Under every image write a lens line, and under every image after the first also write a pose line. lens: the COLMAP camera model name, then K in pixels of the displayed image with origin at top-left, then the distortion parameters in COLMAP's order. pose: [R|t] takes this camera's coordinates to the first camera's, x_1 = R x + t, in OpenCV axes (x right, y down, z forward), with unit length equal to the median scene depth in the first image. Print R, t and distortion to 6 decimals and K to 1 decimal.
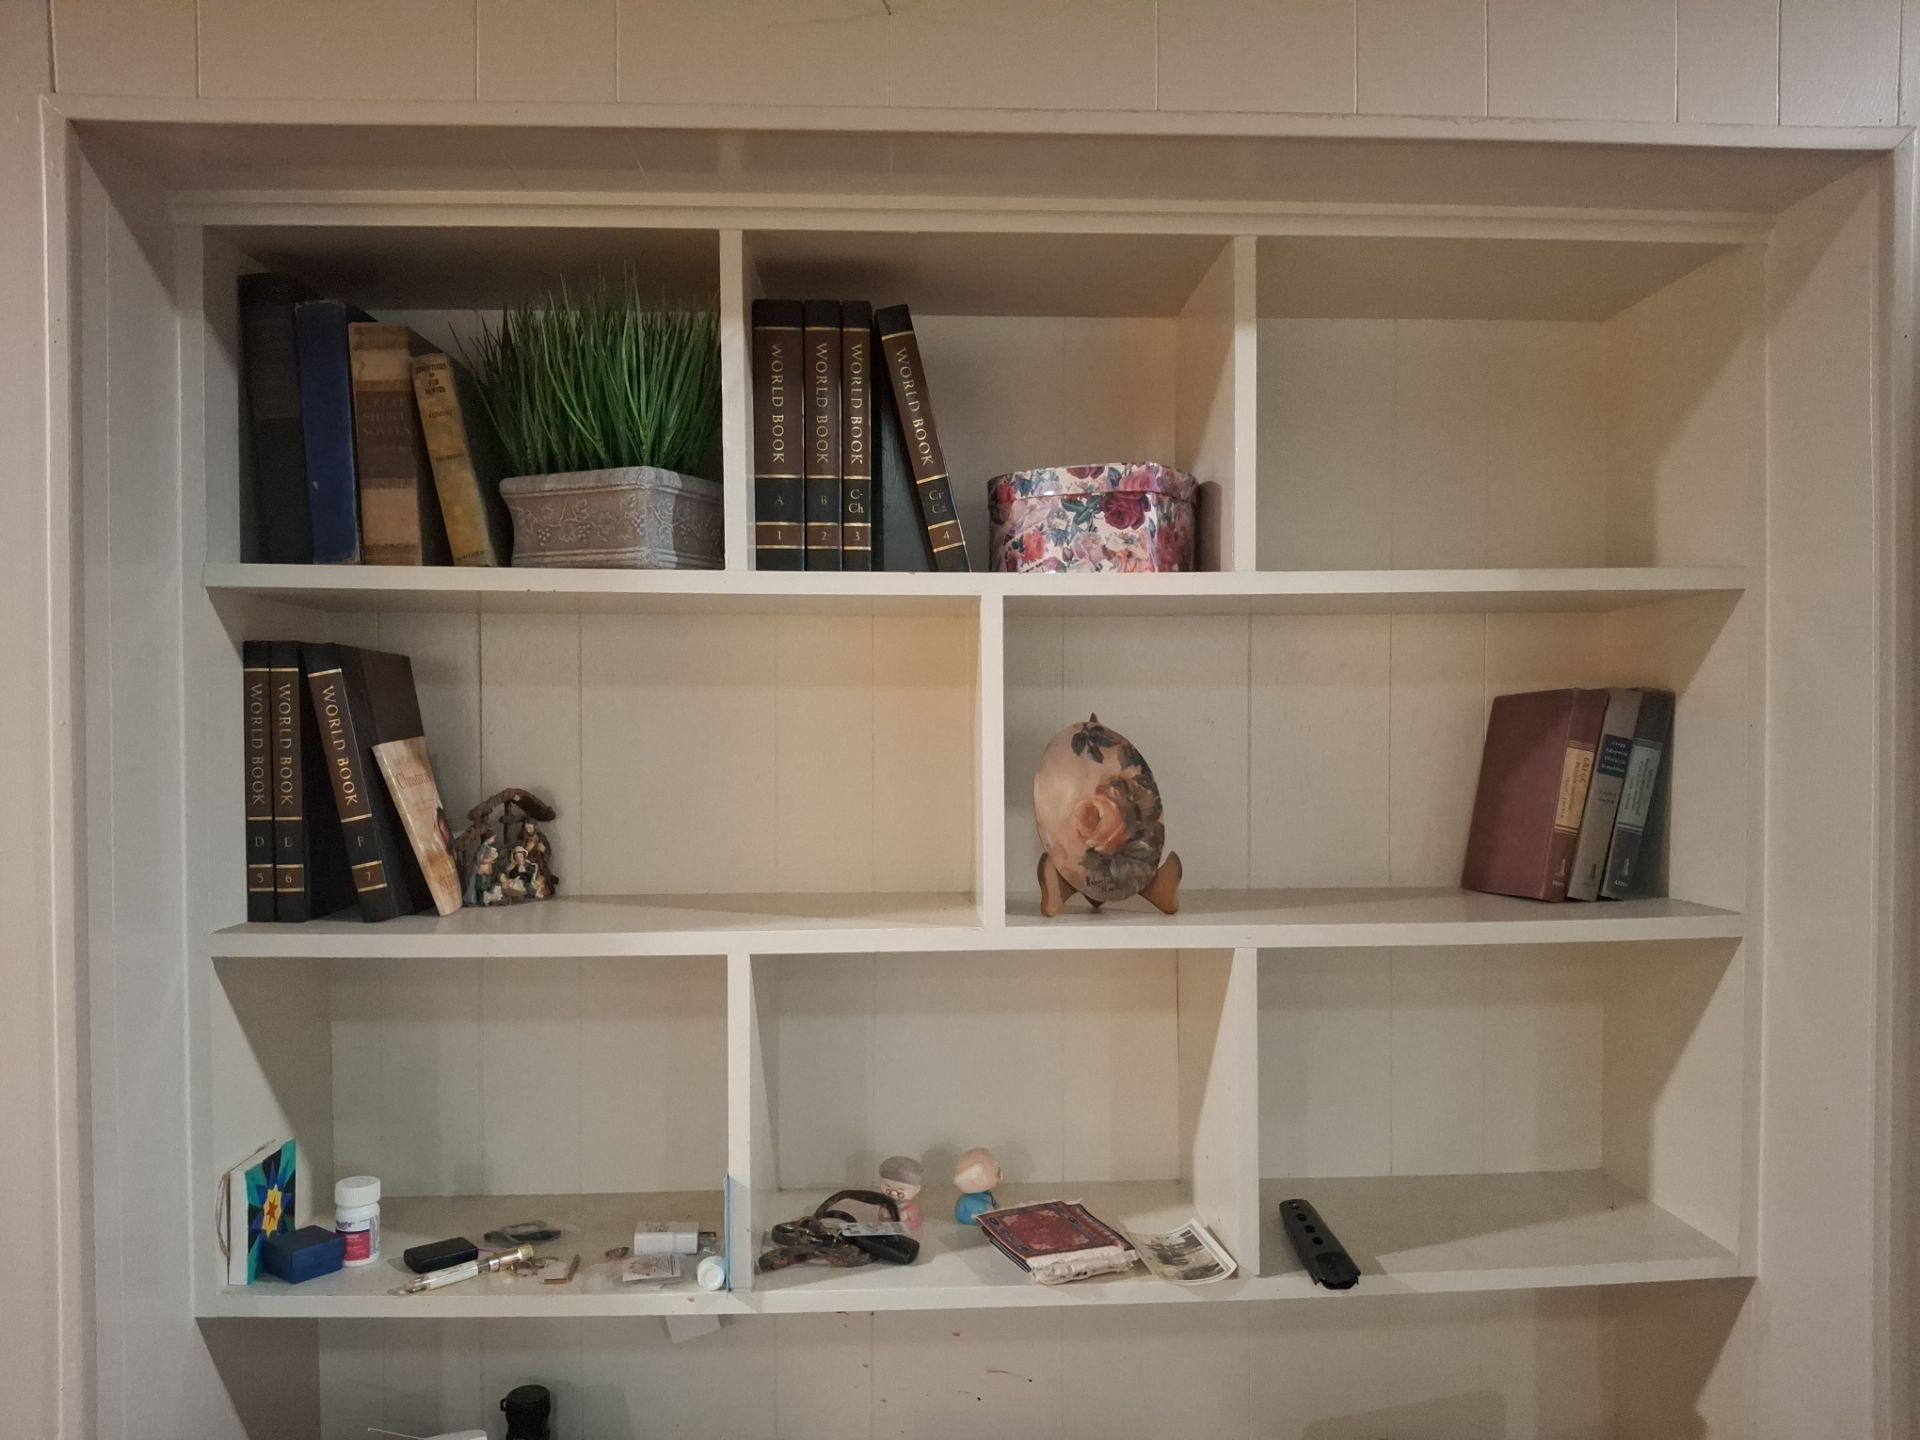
lens RADIAL K [[1443.6, 0, 960.0], [0, 1443.6, 720.0], [0, 0, 1]] dist [-0.005476, -0.005578]
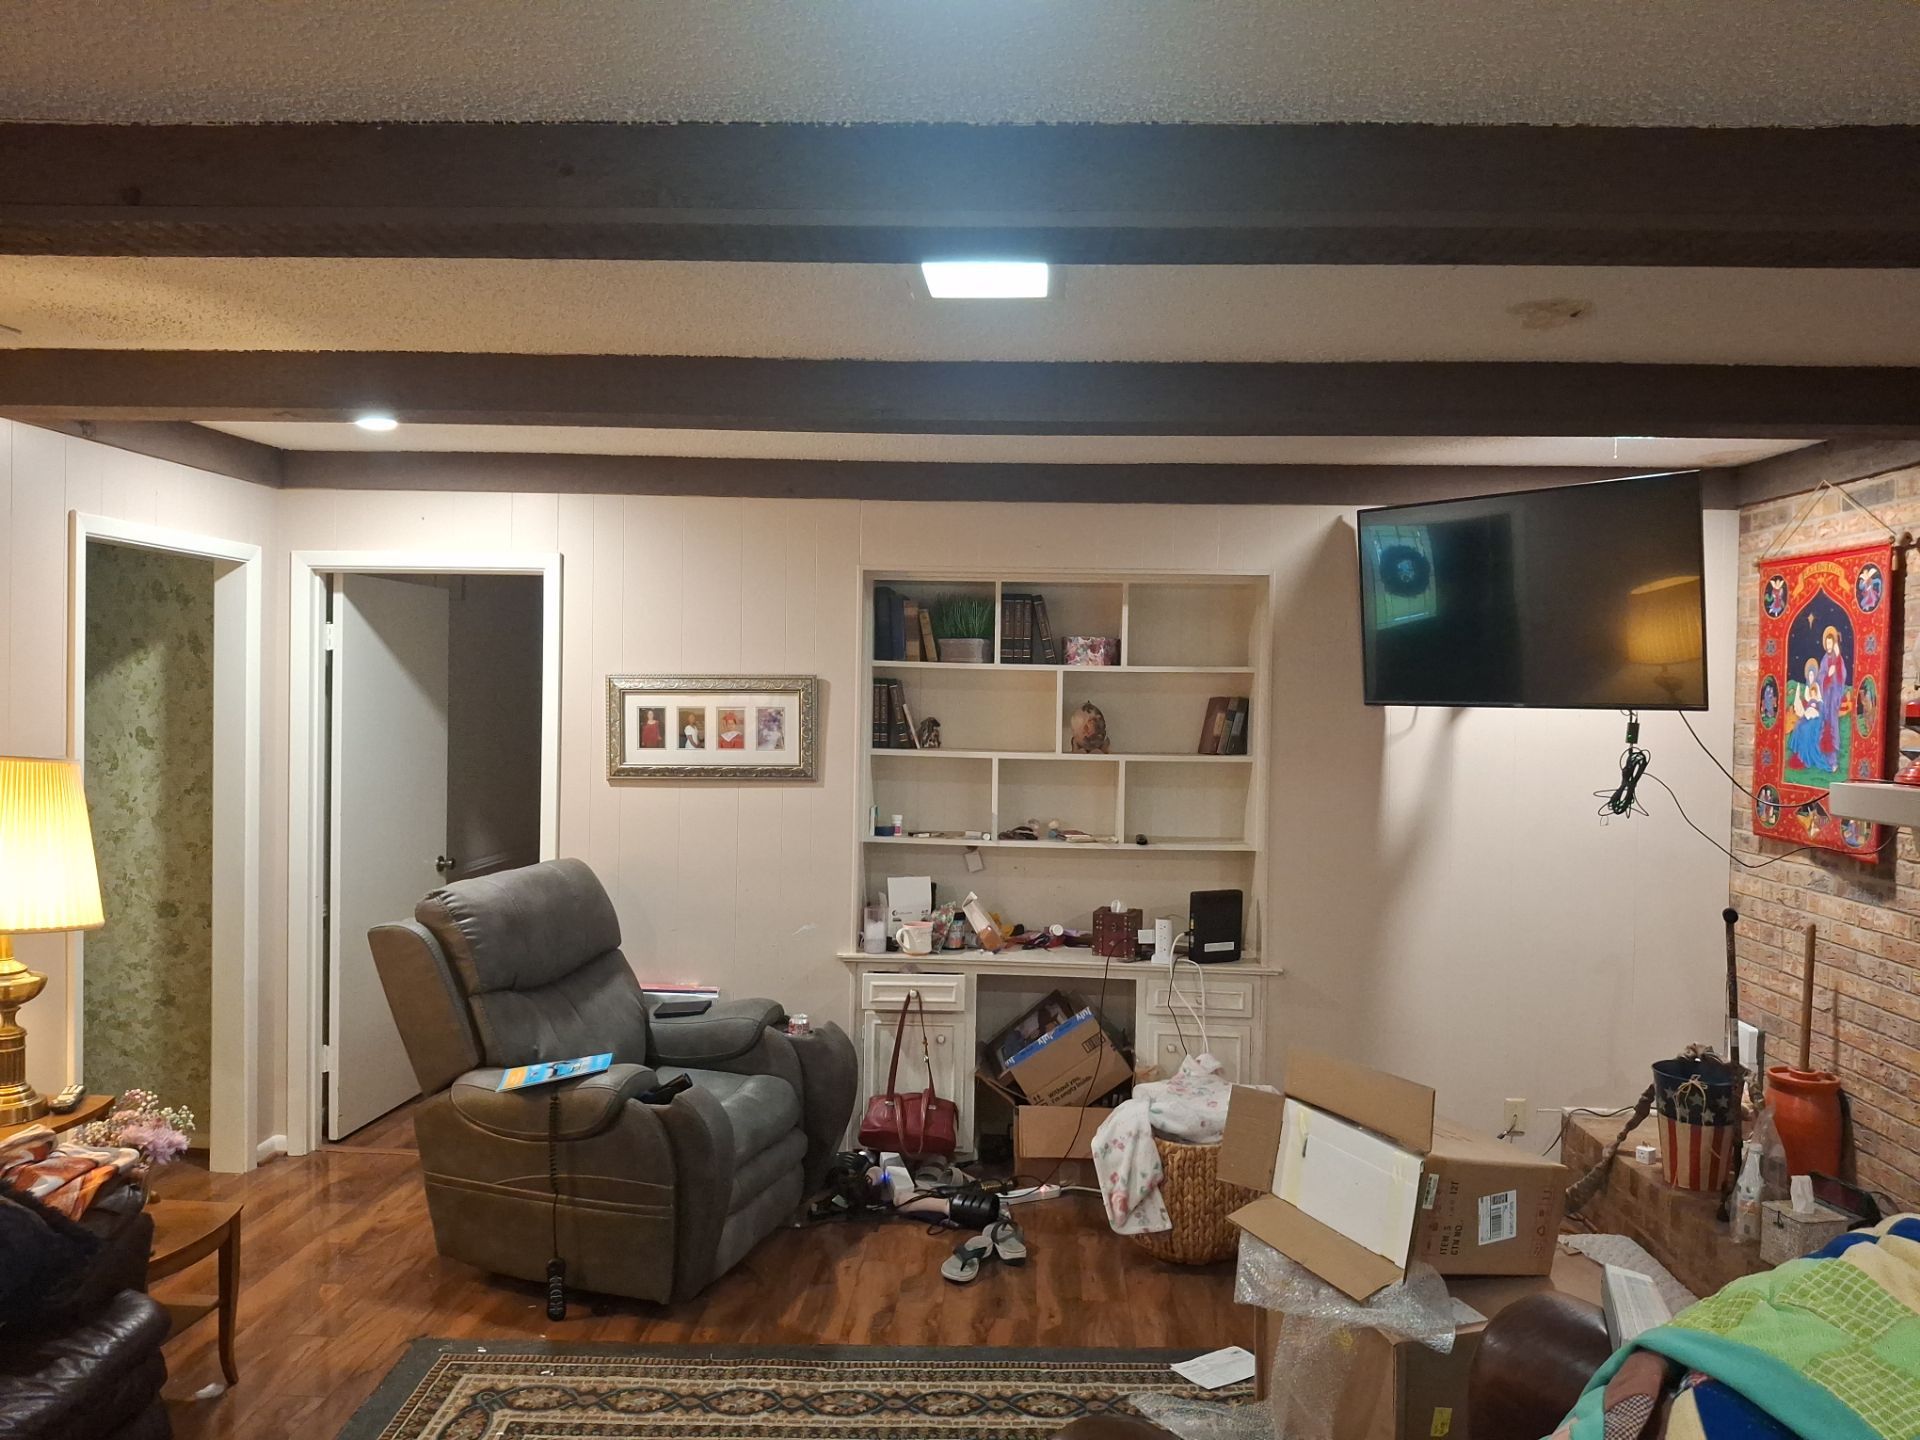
lens RADIAL K [[1443.6, 0, 960.0], [0, 1443.6, 720.0], [0, 0, 1]] dist [-0.005476, -0.005578]
pose [[0.996069, 0.024020, -0.085268, 0.087289], [-0.022276, 0.999524, 0.021350, -0.027969], [0.085740, -0.019367, 0.996129, -2.925483]]
